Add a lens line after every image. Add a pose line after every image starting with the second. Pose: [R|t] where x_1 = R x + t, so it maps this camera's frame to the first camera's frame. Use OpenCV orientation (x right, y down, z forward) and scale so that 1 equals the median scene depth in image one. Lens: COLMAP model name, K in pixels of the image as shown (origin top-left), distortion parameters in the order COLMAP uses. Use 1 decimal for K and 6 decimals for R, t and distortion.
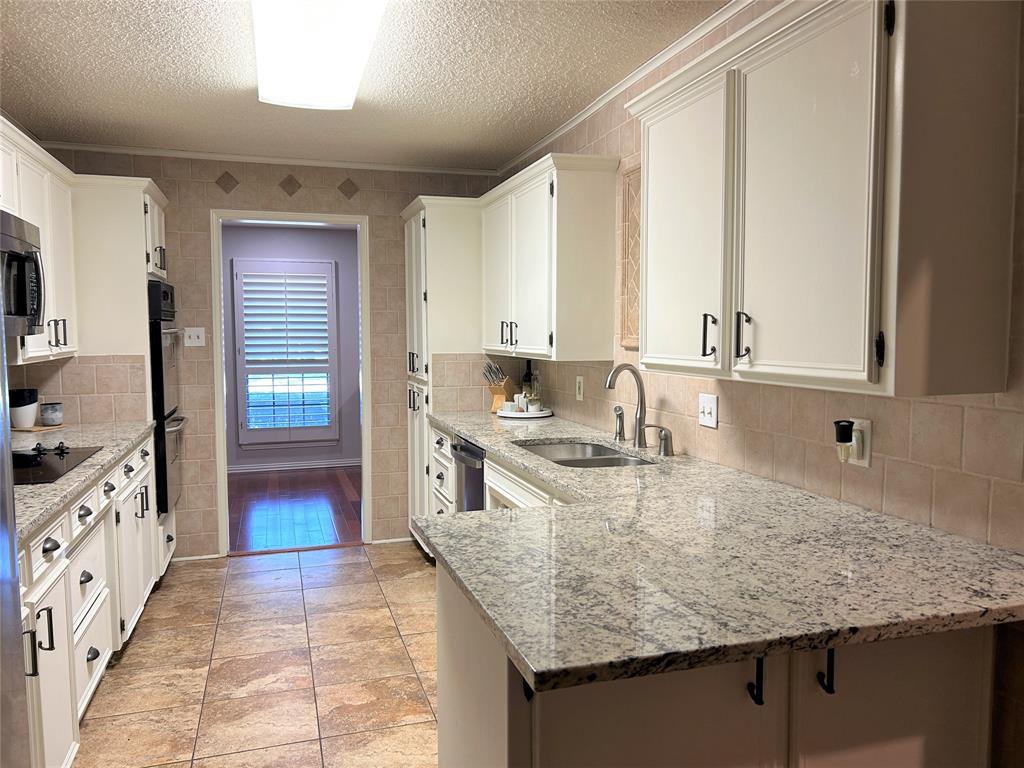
lens RADIAL K [[769.1, 0, 517.6], [0, 769.1, 380.5], [0, 0, 1]] dist [0.022641, -0.009863]
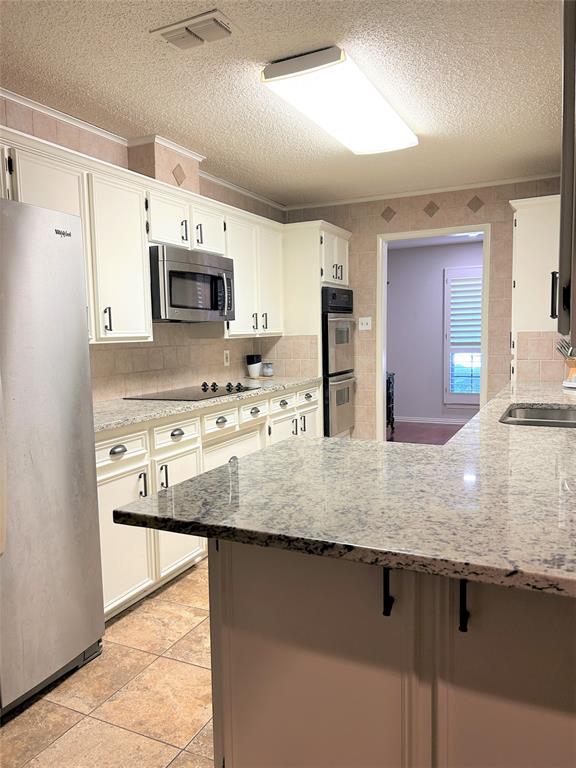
lens RADIAL K [[576.8, 0, 289.0], [0, 576.8, 389.3], [0, 0, 1]] dist [0.022641, -0.009863]
pose [[0.725330, 0.054255, -0.686260, 0.687995], [-0.024331, 0.998287, 0.053208, 0.040536], [0.687971, -0.021896, 0.725407, 0.255455]]
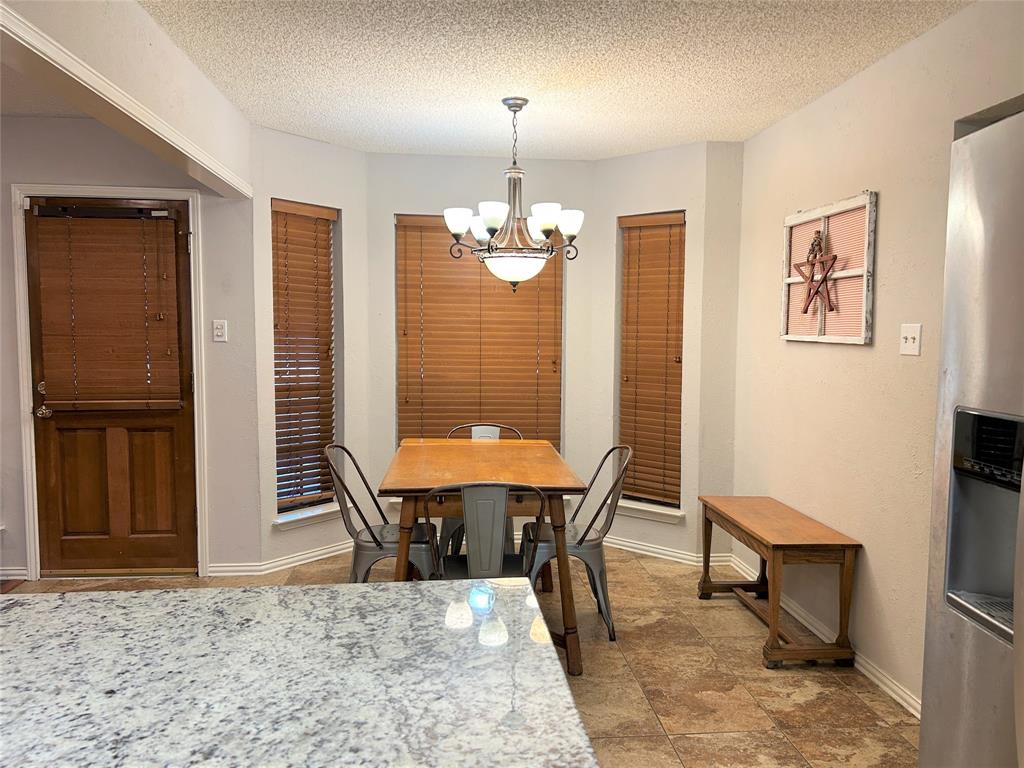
lens RADIAL K [[769.1, 0, 515.3], [0, 769.1, 386.8], [0, 0, 1]] dist [0.022641, -0.009863]
pose [[-0.976991, -0.022752, 0.212063, -0.147788], [0.008057, 0.989646, 0.143300, -0.091617], [-0.213128, 0.141712, -0.966692, 1.444028]]
